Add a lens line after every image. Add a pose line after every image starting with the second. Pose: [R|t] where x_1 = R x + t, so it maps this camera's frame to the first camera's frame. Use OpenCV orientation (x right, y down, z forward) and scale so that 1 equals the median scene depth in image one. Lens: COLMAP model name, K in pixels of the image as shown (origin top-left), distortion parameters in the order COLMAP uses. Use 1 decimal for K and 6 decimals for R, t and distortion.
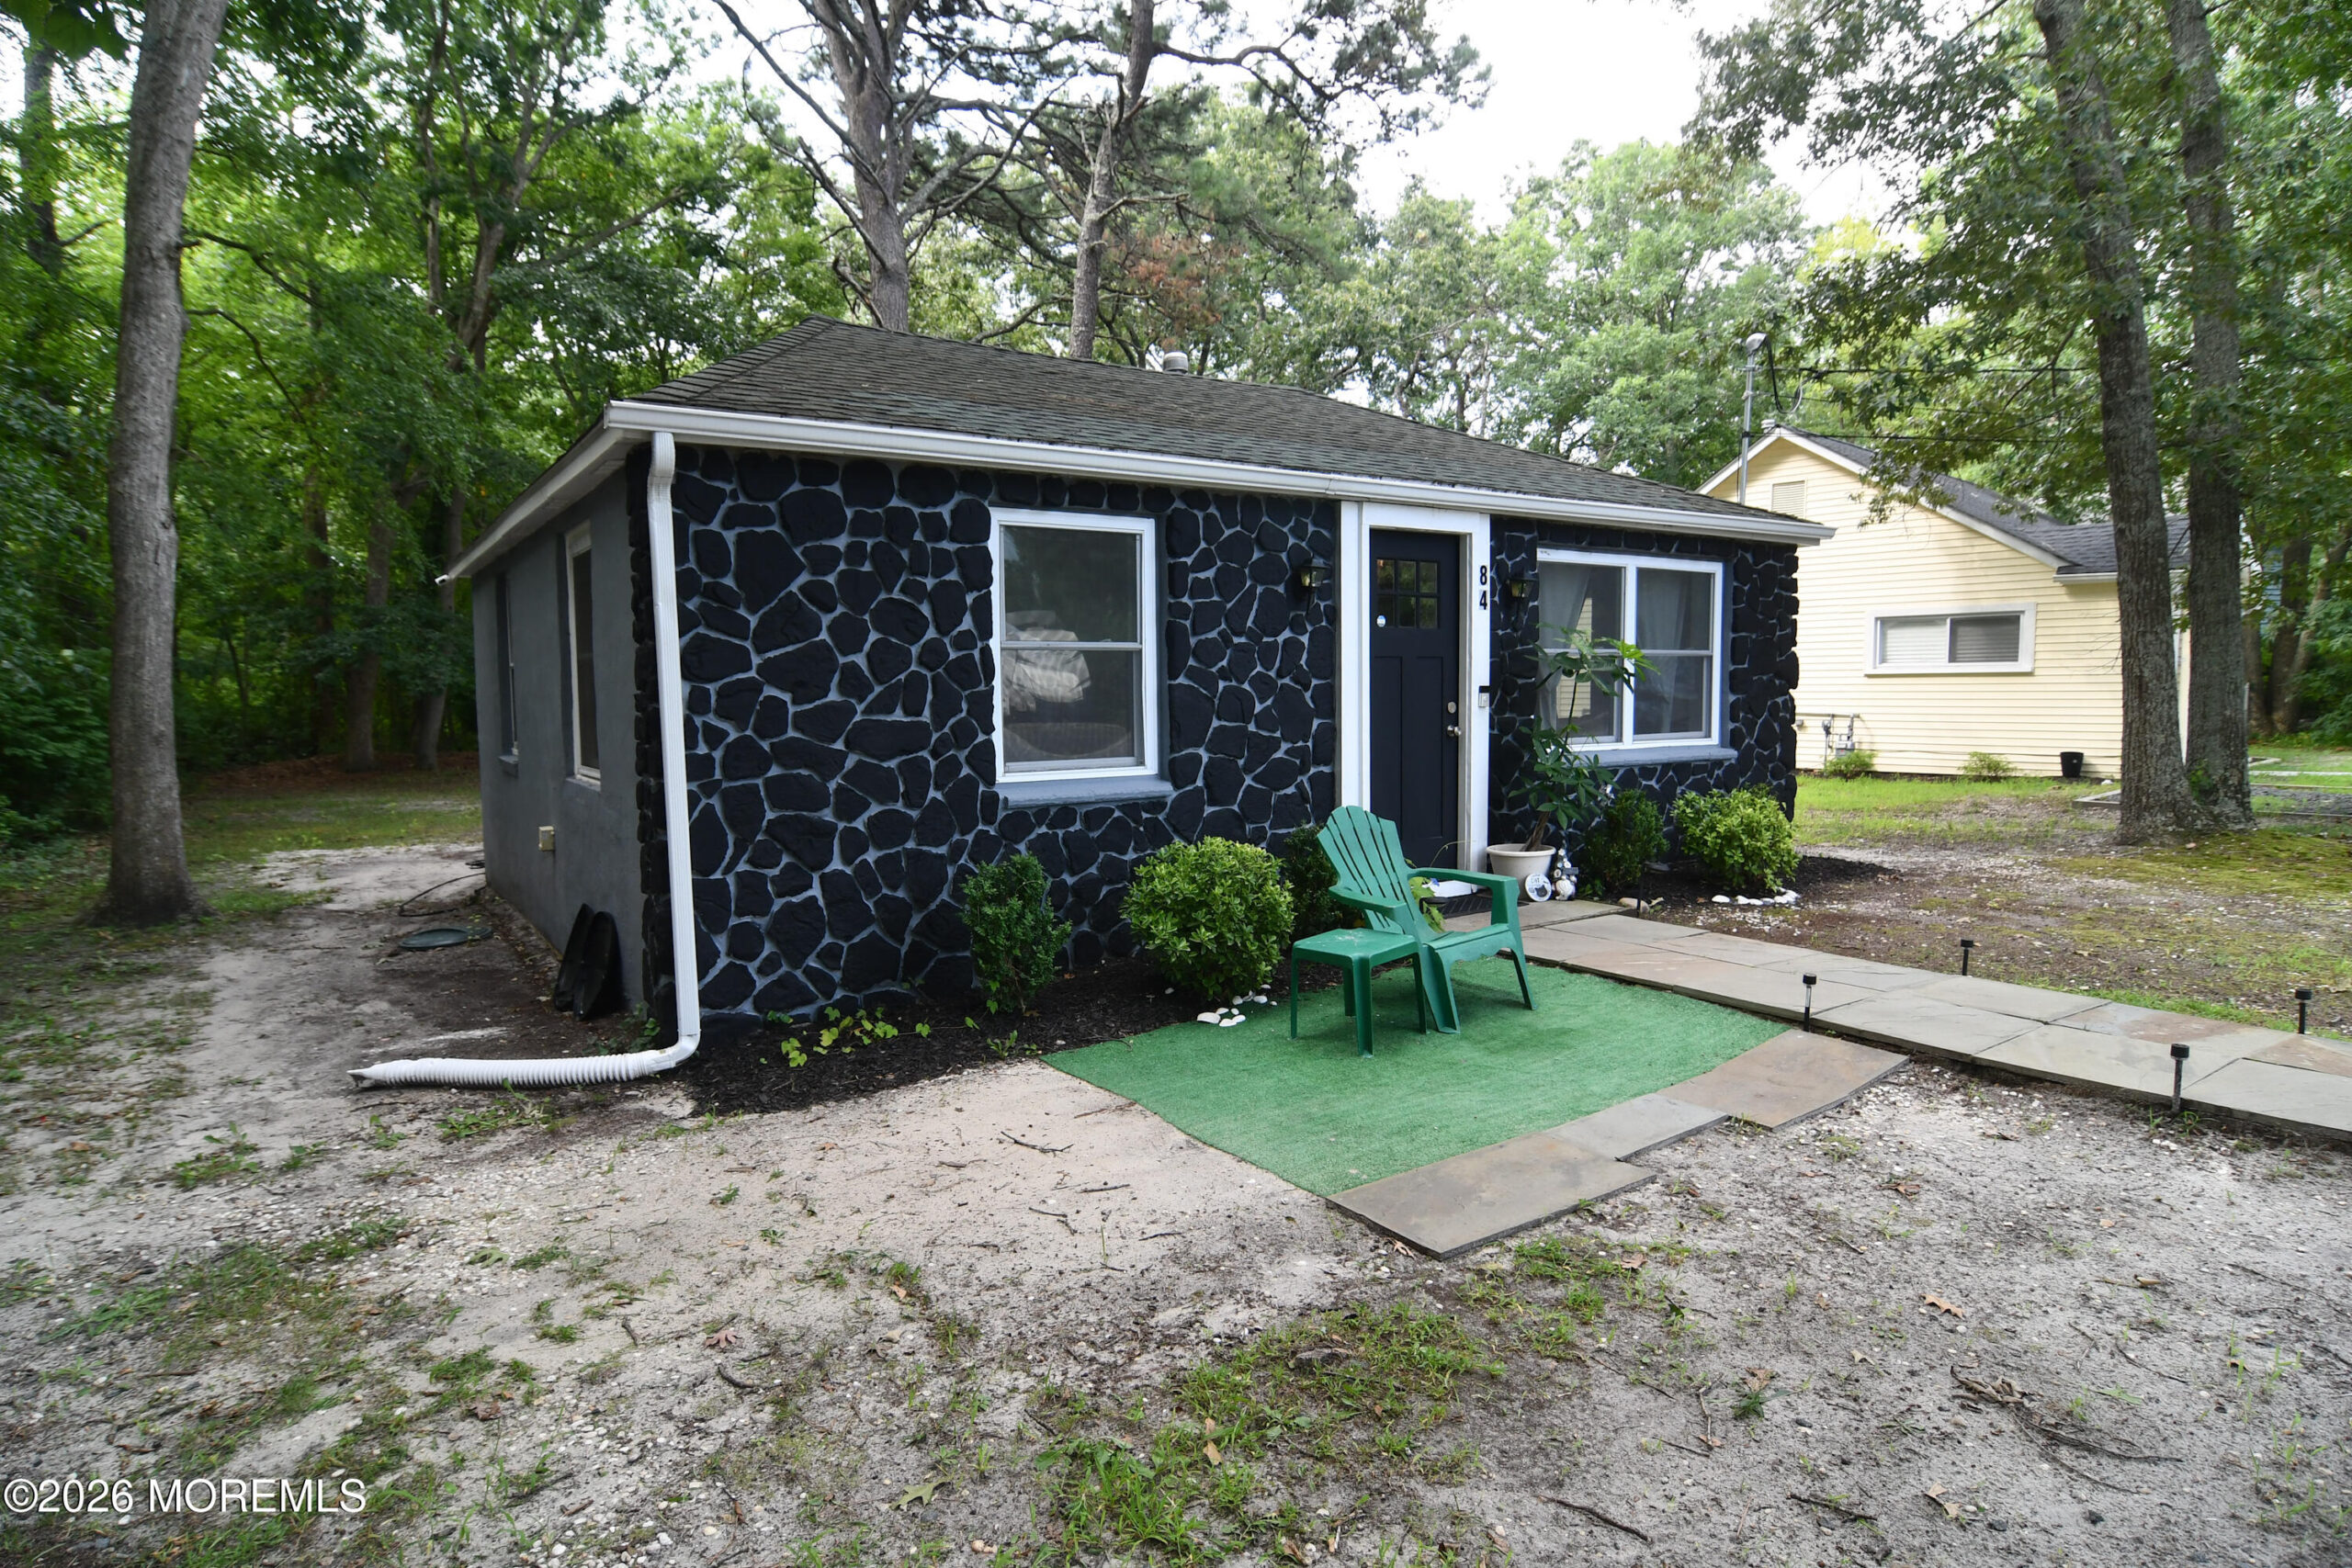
lens RADIAL K [[1263.9, 0, 1160.0], [0, 1263.9, 801.5], [0, 0, 1]] dist [-0.007564, -0.010428]
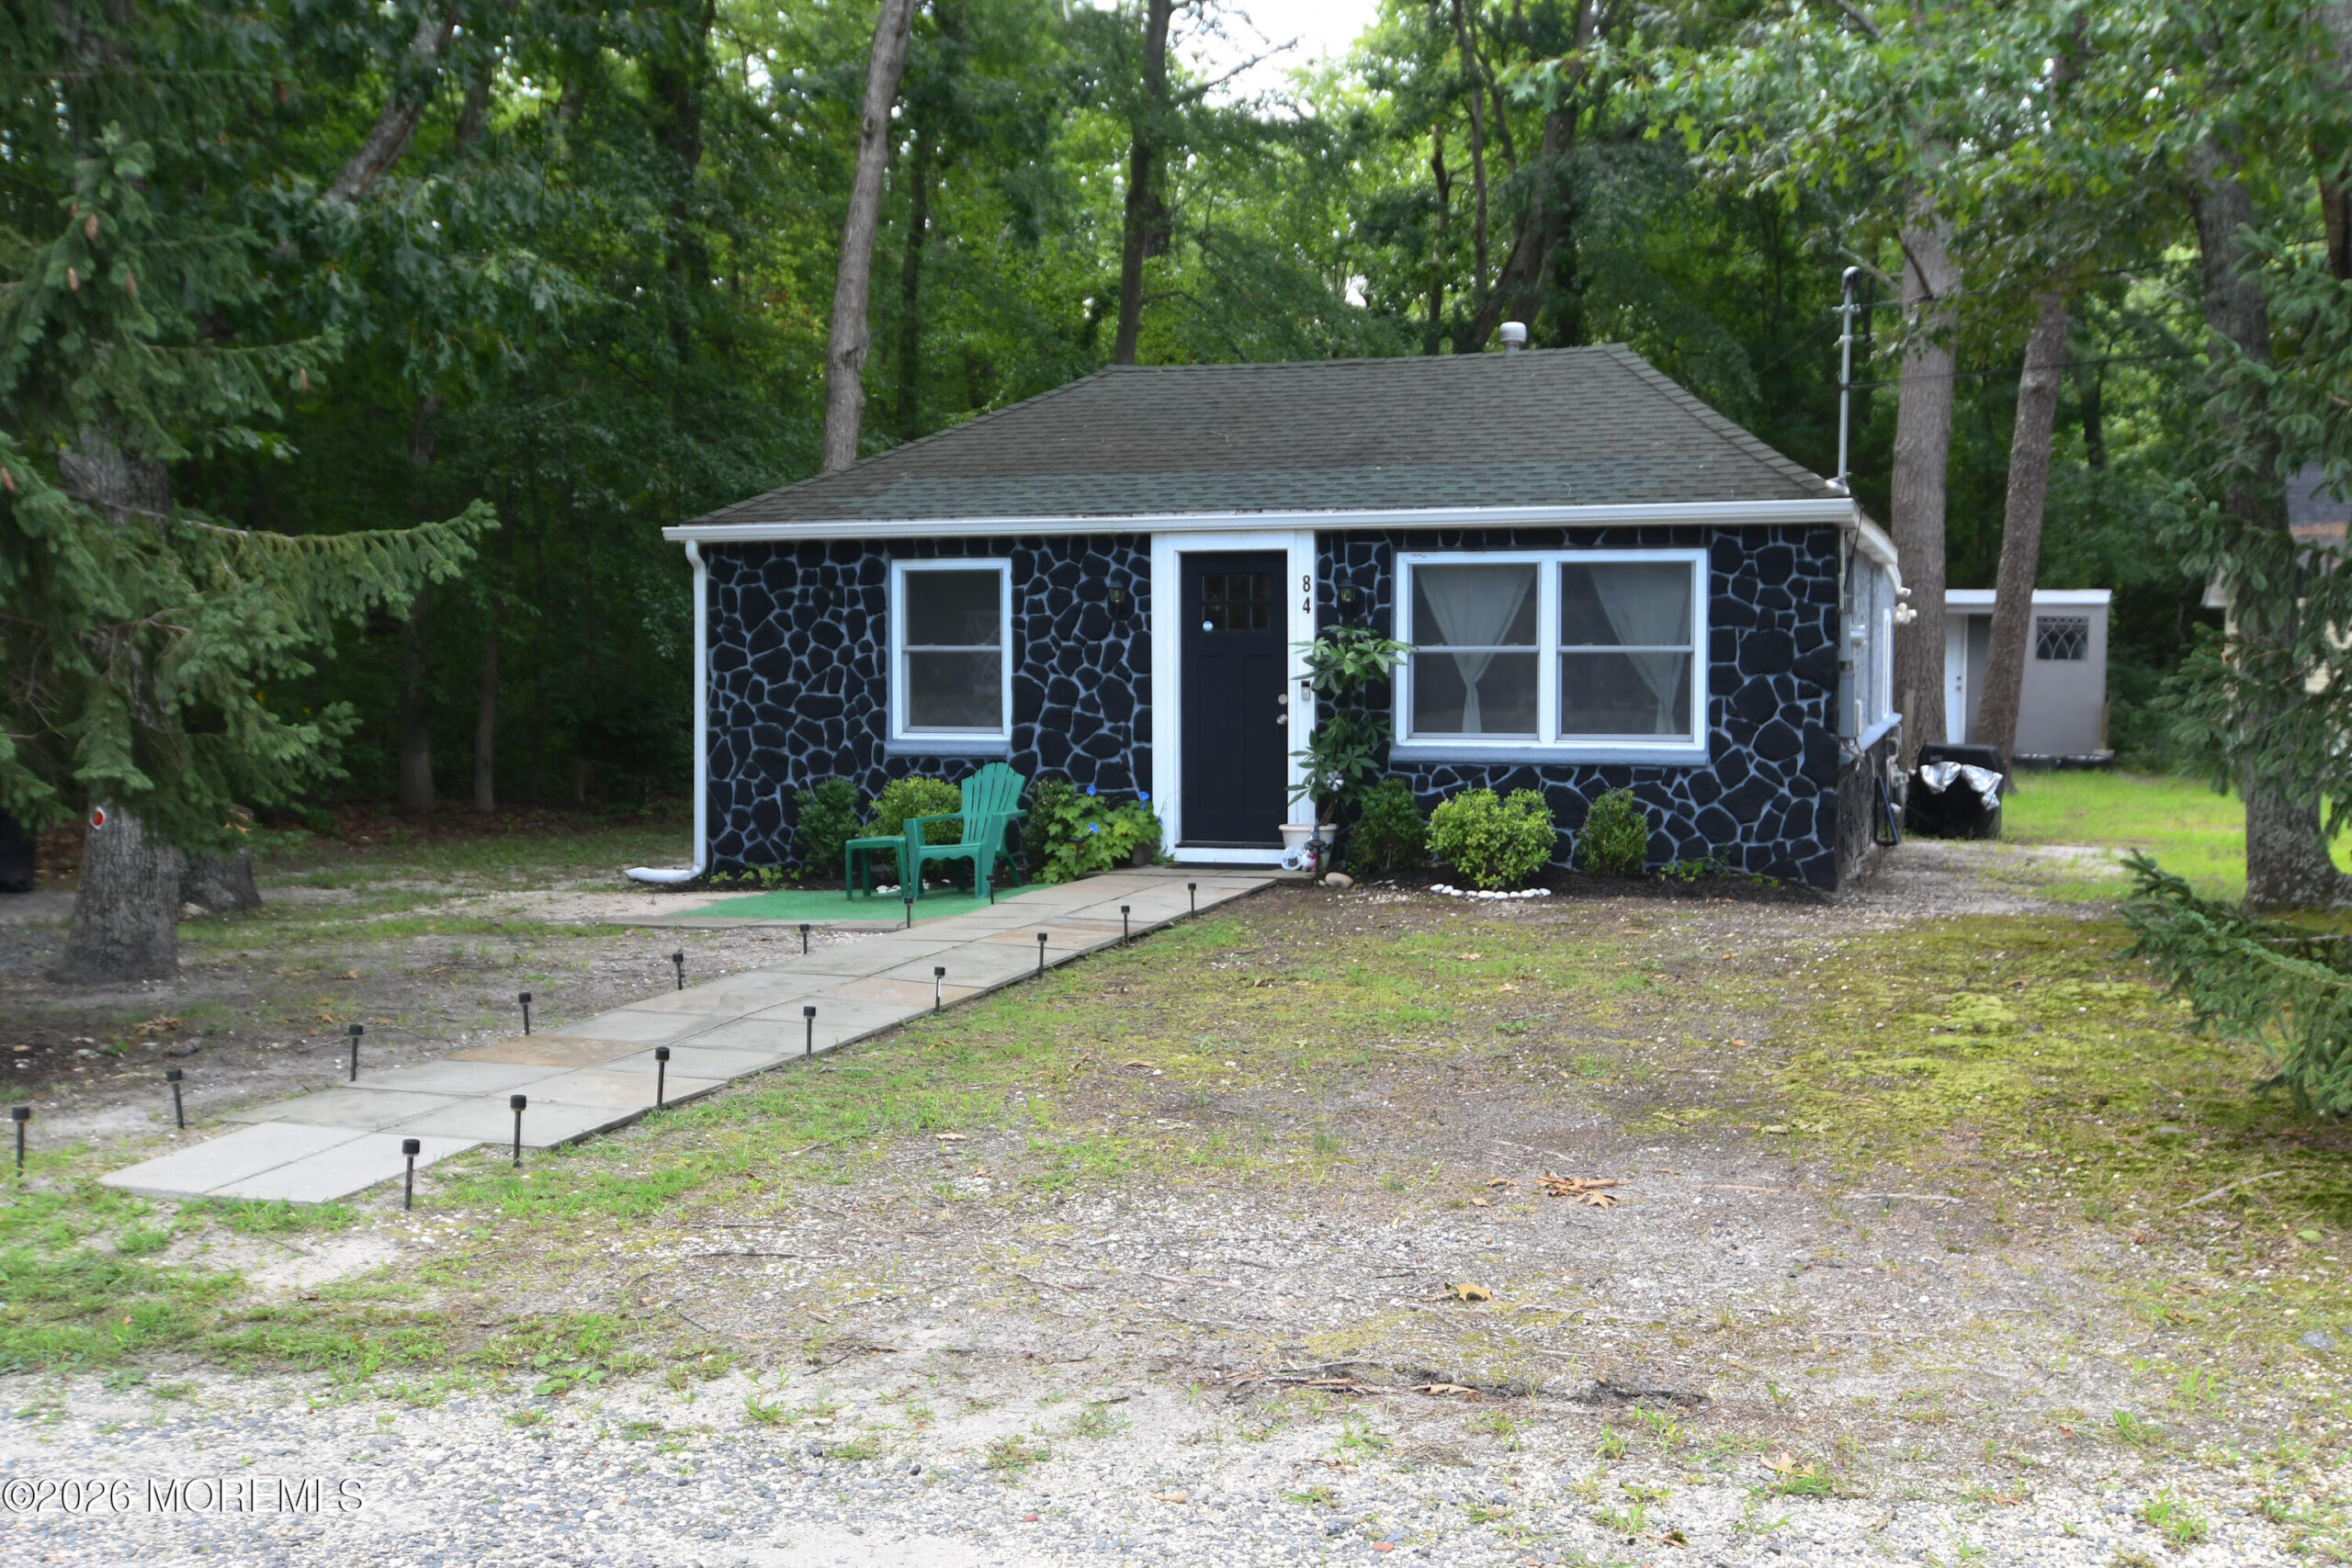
lens RADIAL K [[2351.0, 0, 1188.8], [0, 2351.0, 778.2], [0, 0, 1]] dist [0.006705, 0.000000]
pose [[0.624694, 0.052149, -0.779127, 2.336305], [-0.076960, 0.997022, 0.005028, -0.009264], [0.777068, 0.056821, 0.626847, -0.505683]]
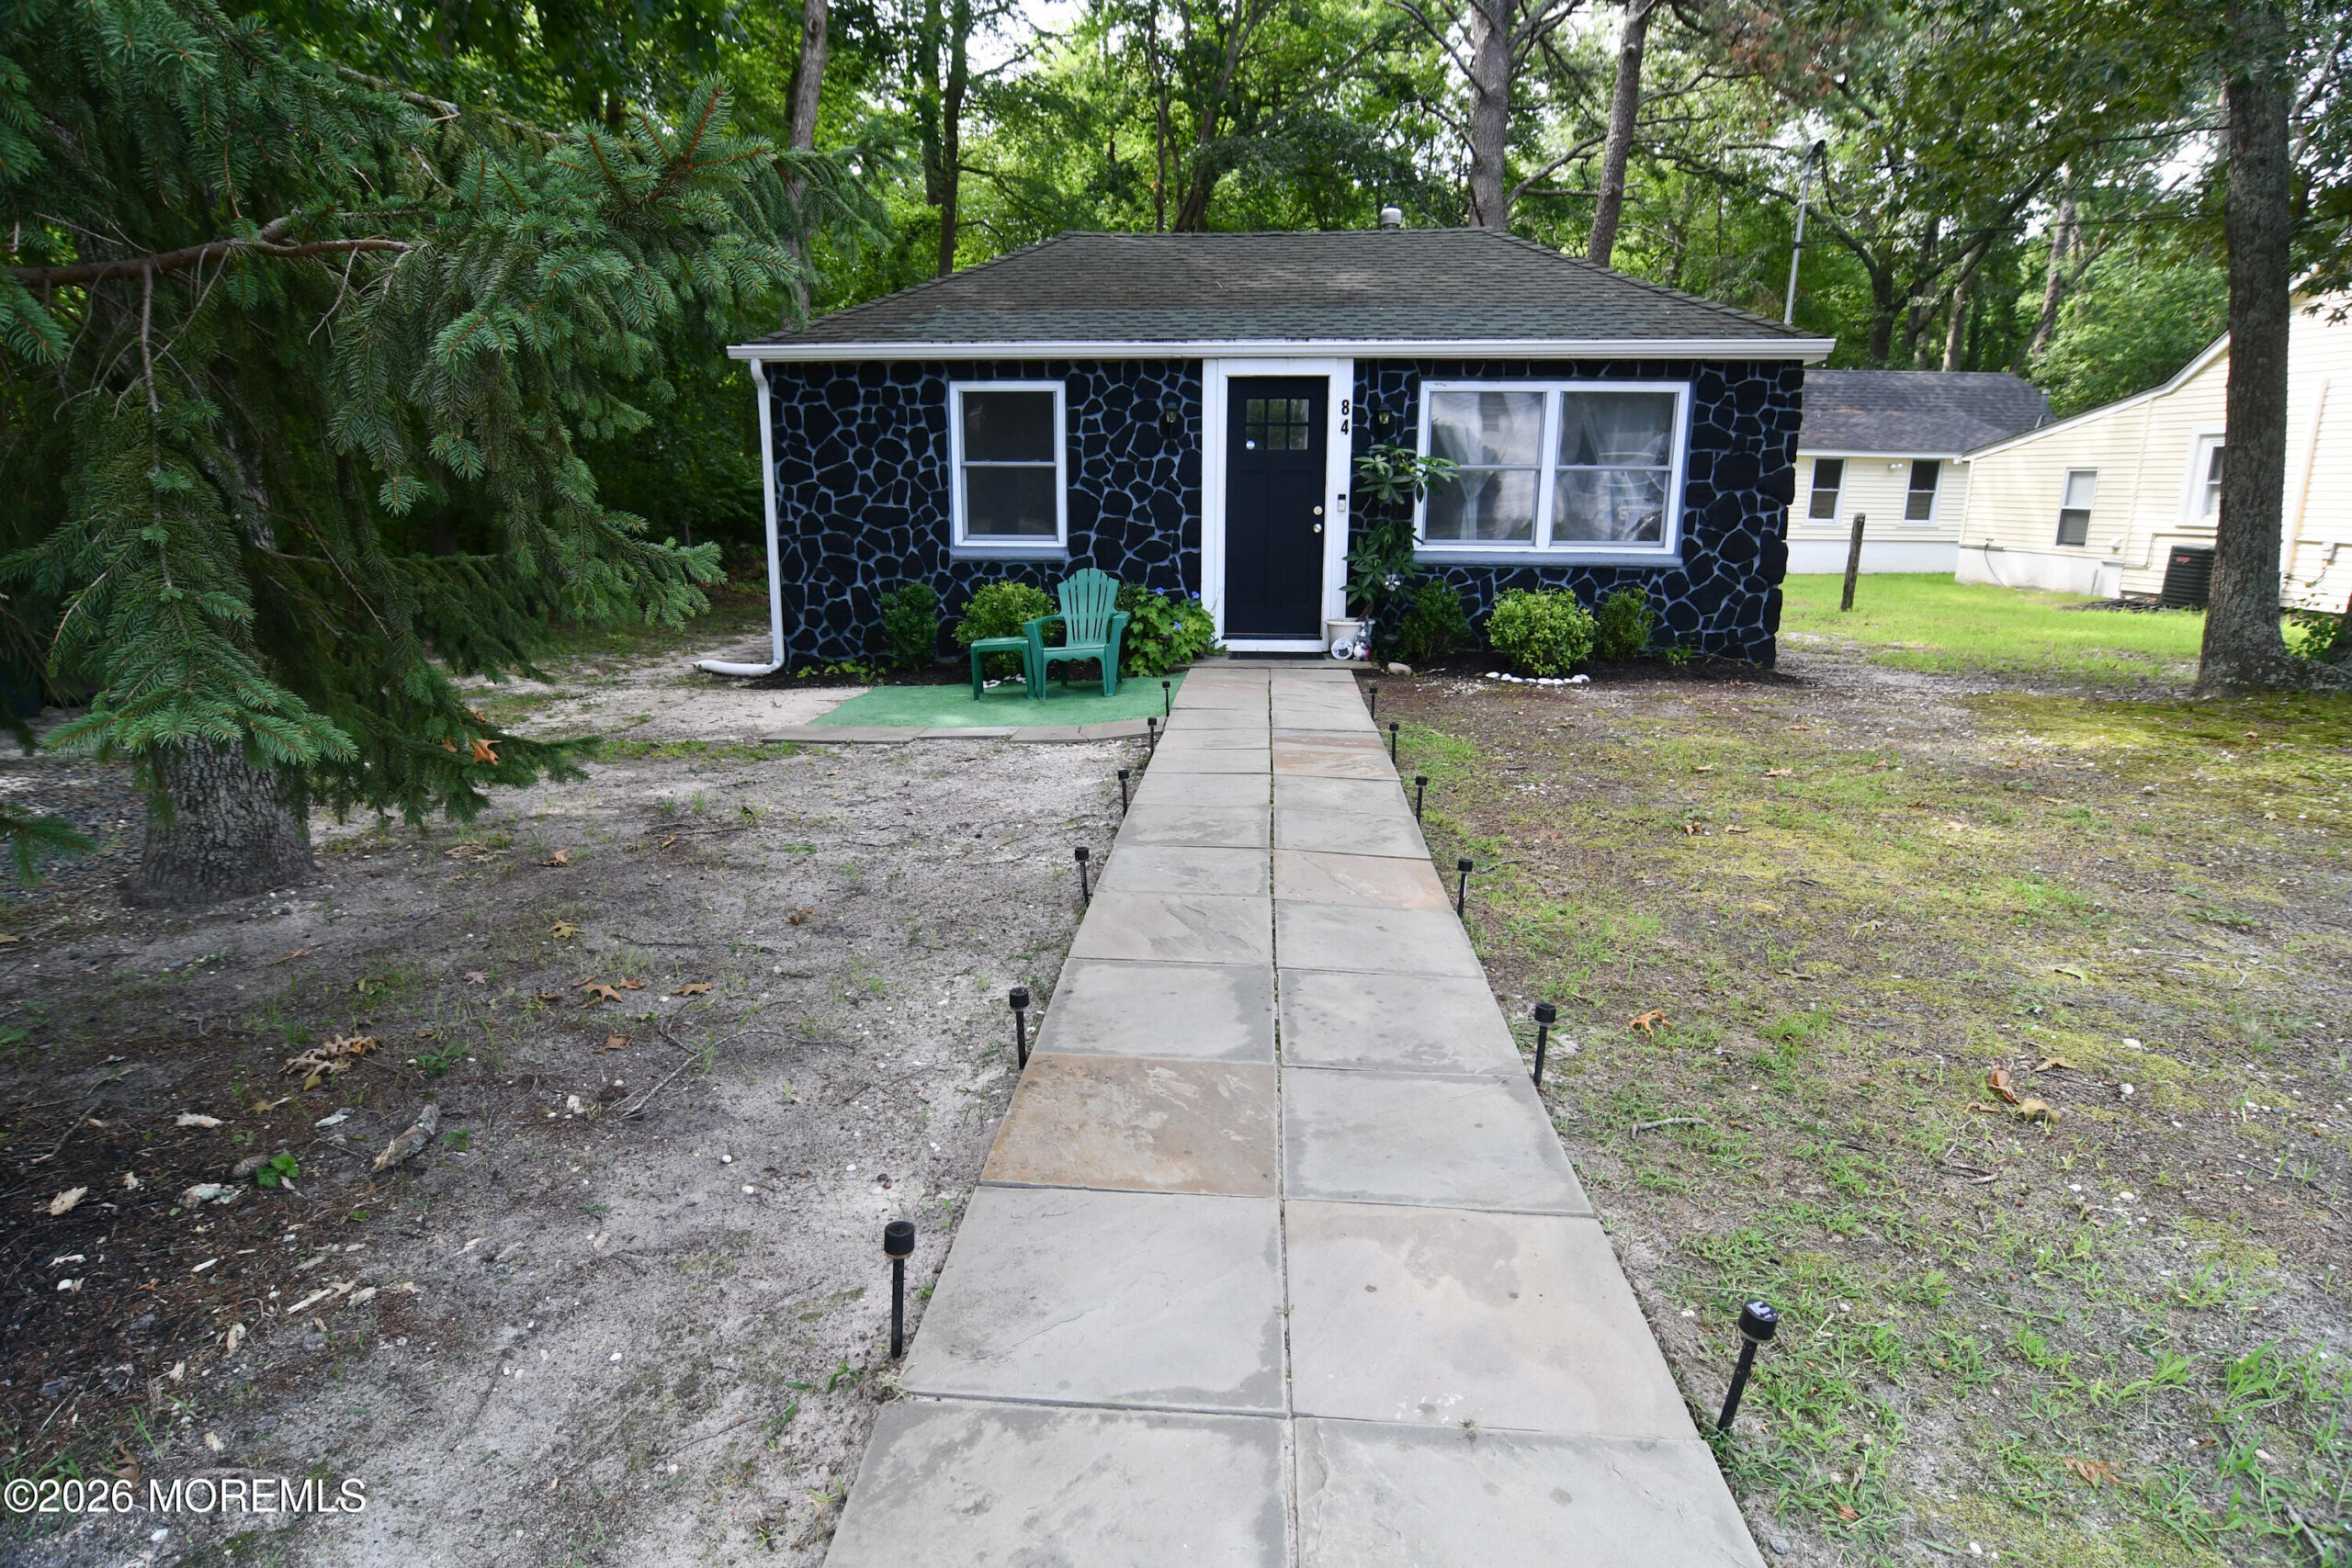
lens RADIAL K [[1263.9, 0, 1173.5], [0, 1263.9, 794.0], [0, 0, 1]] dist [-0.007564, -0.010428]
pose [[0.790708, 0.157797, -0.591507, 1.200206], [-0.069842, 0.983153, 0.168914, 0.006851], [0.608197, -0.092250, 0.788408, -0.218037]]
